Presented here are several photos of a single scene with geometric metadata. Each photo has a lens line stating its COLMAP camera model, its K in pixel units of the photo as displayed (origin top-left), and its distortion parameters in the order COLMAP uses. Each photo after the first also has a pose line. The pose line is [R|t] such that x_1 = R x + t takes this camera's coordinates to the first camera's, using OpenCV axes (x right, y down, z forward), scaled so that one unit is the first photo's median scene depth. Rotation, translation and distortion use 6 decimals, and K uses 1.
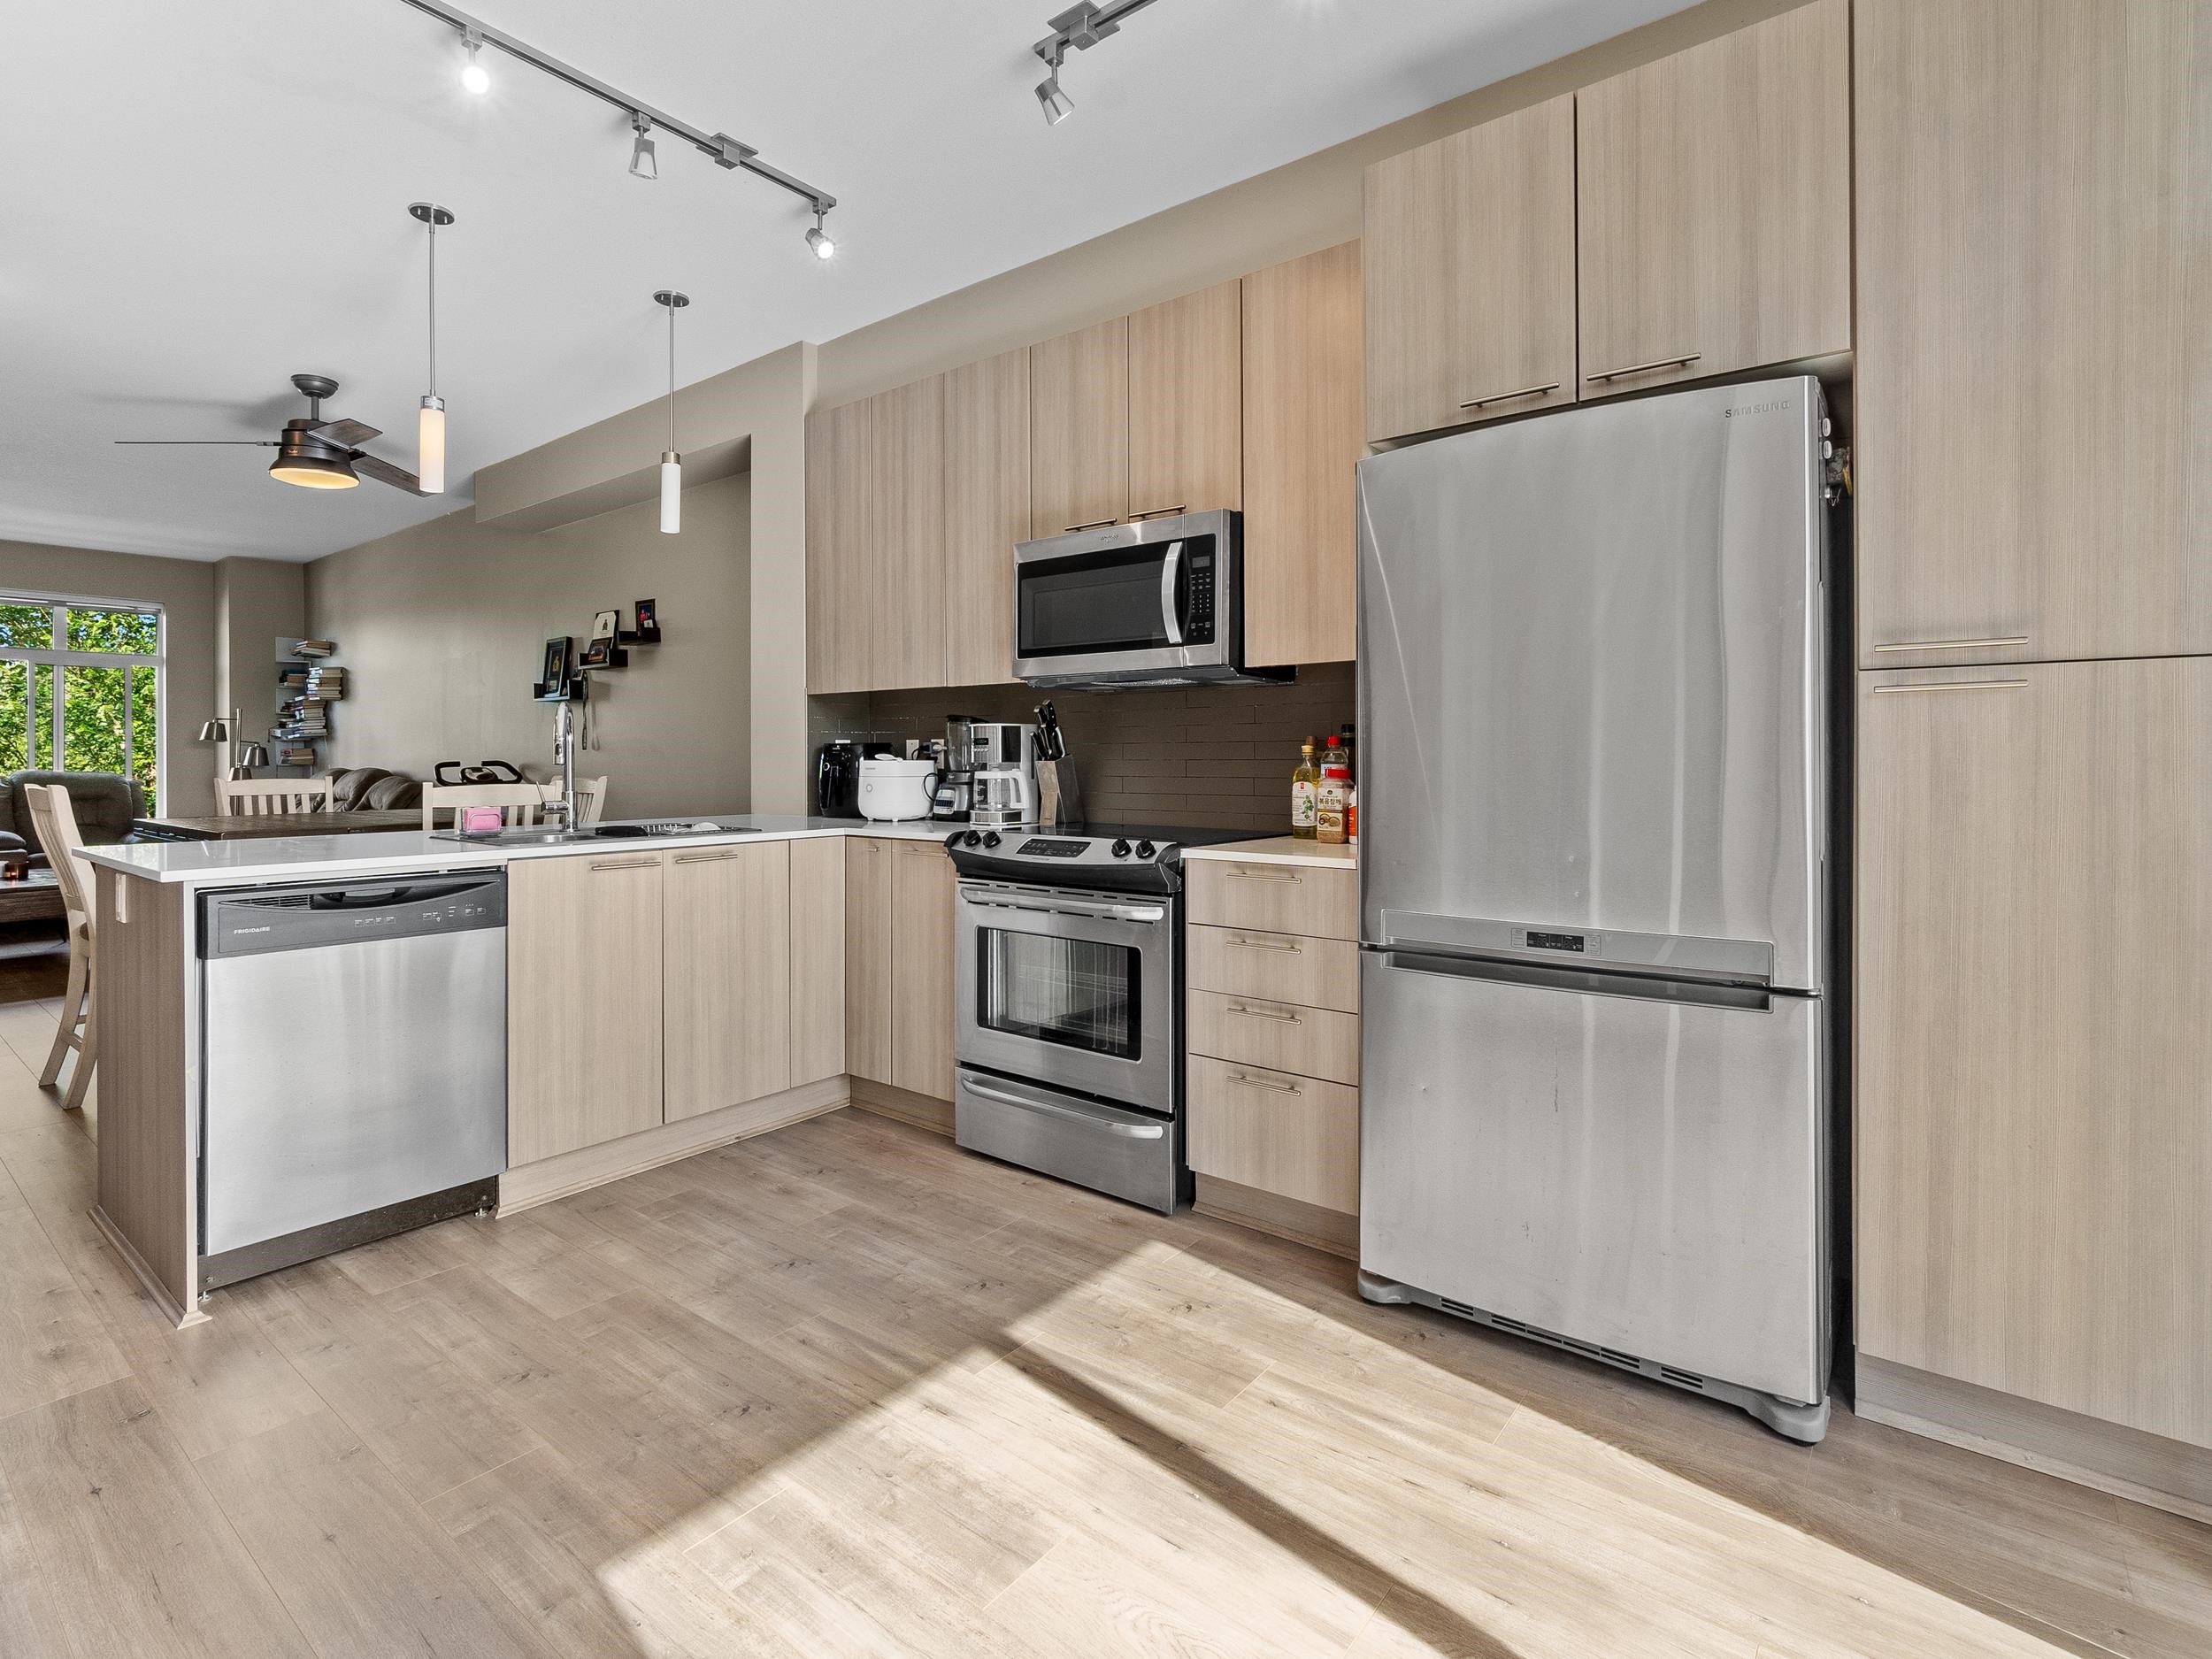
lens RADIAL K [[1085.5, 0, 1097.6], [0, 1085.5, 757.7], [0, 0, 1]] dist [-0.002251, -0.000504]
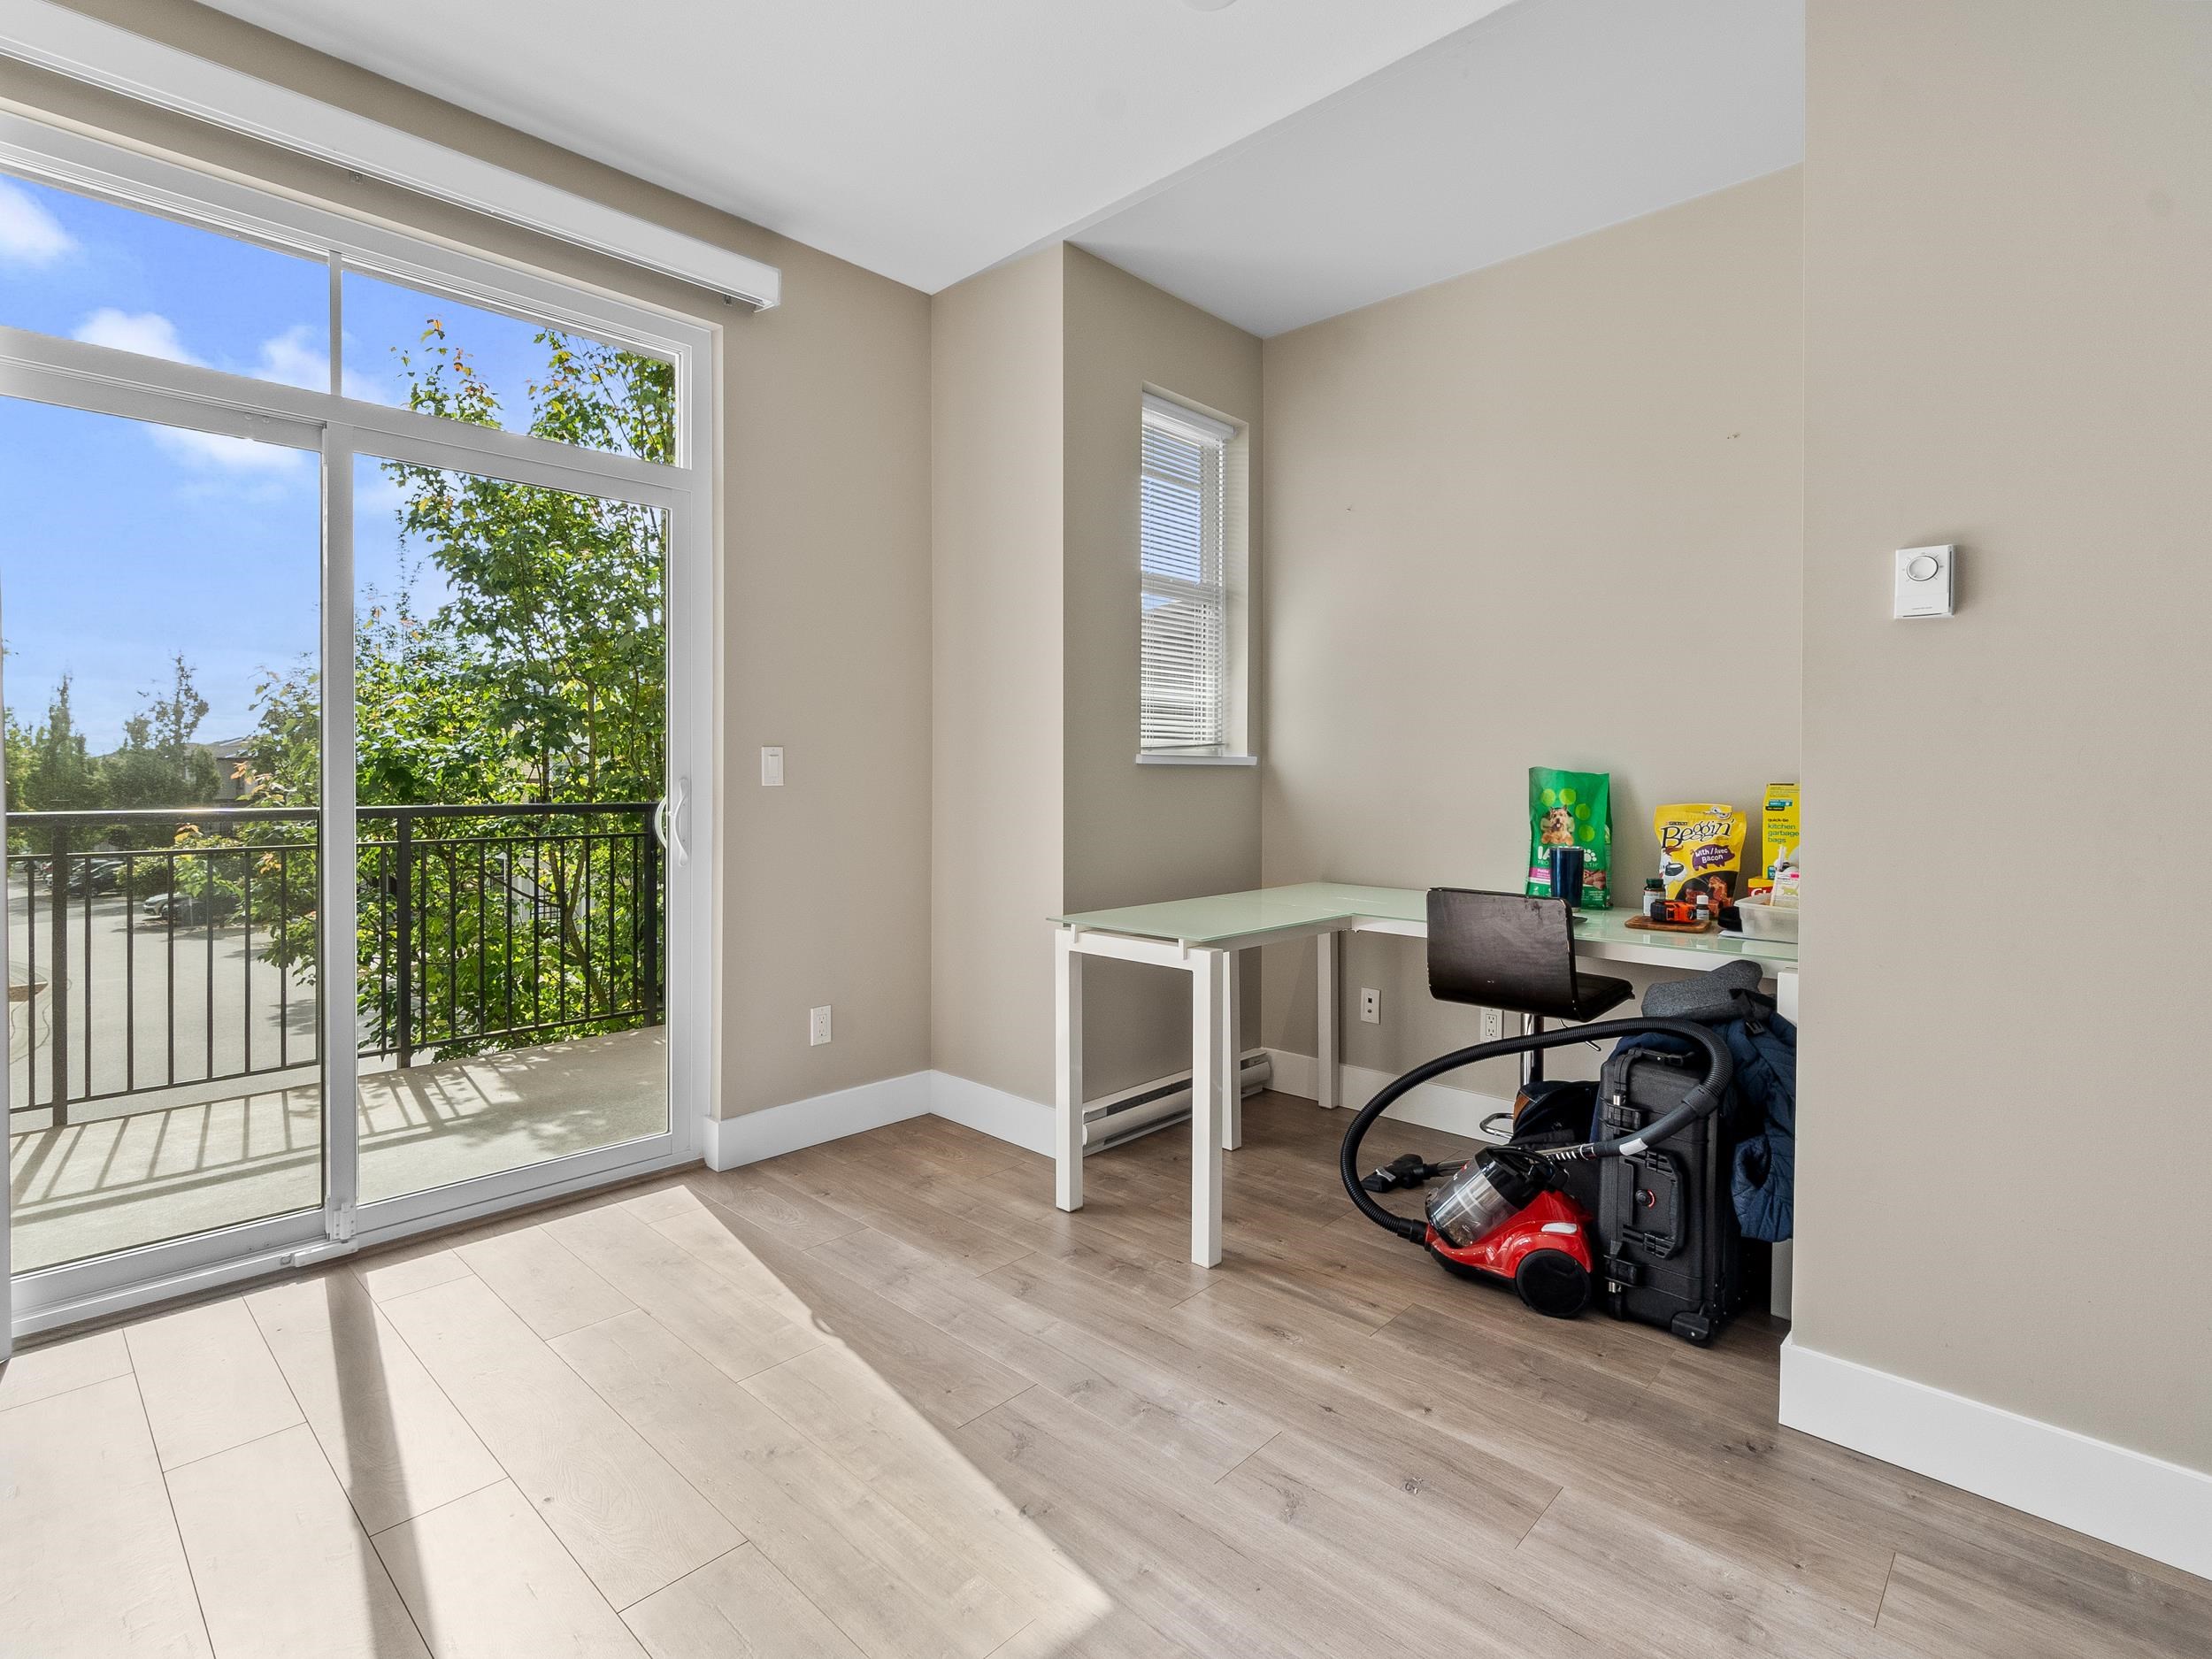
lens RADIAL K [[1073.9, 0, 1074.4], [0, 1073.9, 775.2], [0, 0, 1]] dist [-0.002699, -0.000009]
pose [[-0.995472, -0.002268, 0.095027, -0.293037], [-0.002467, 0.999995, -0.001974, 0.004990], [-0.095022, -0.002200, -0.995473, 1.121121]]
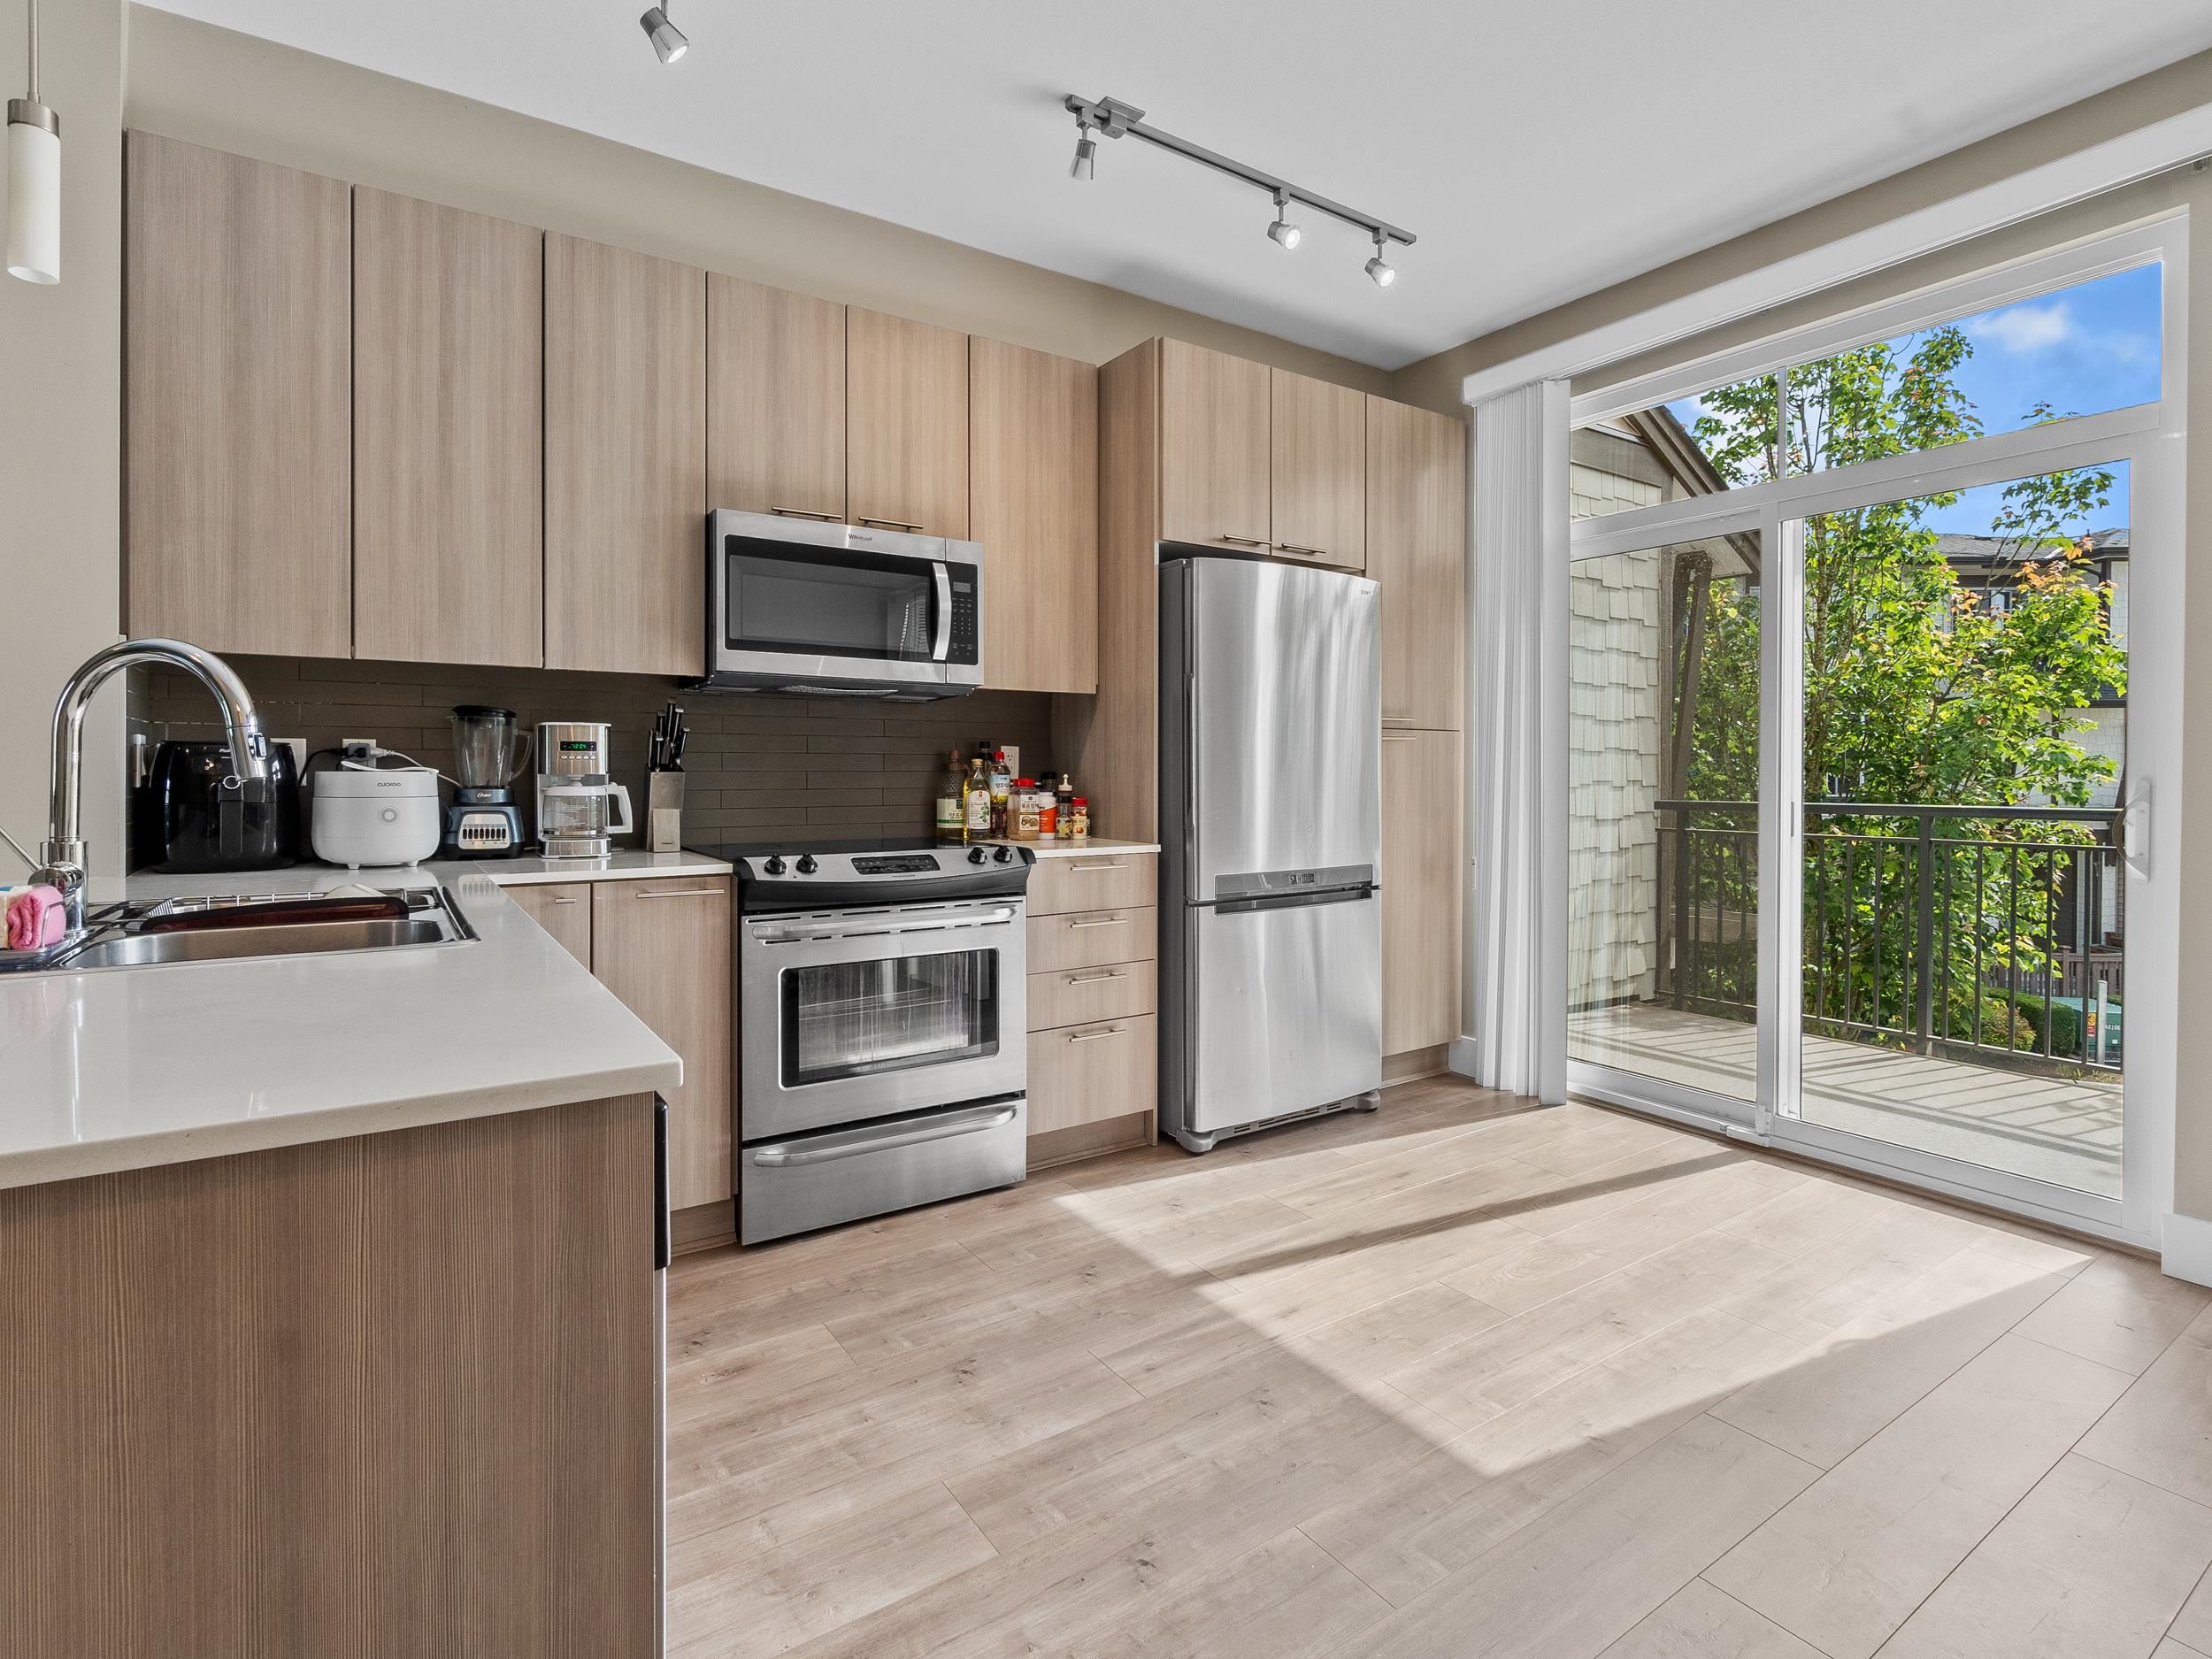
lens RADIAL K [[1073.9, 0, 1074.4], [0, 1073.9, 775.2], [0, 0, 1]] dist [-0.002699, -0.000009]
pose [[0.314743, -0.002090, 0.949174, -0.961349], [-0.002582, 0.999992, 0.003058, 0.002519], [-0.949173, -0.003413, 0.314736, 0.609125]]
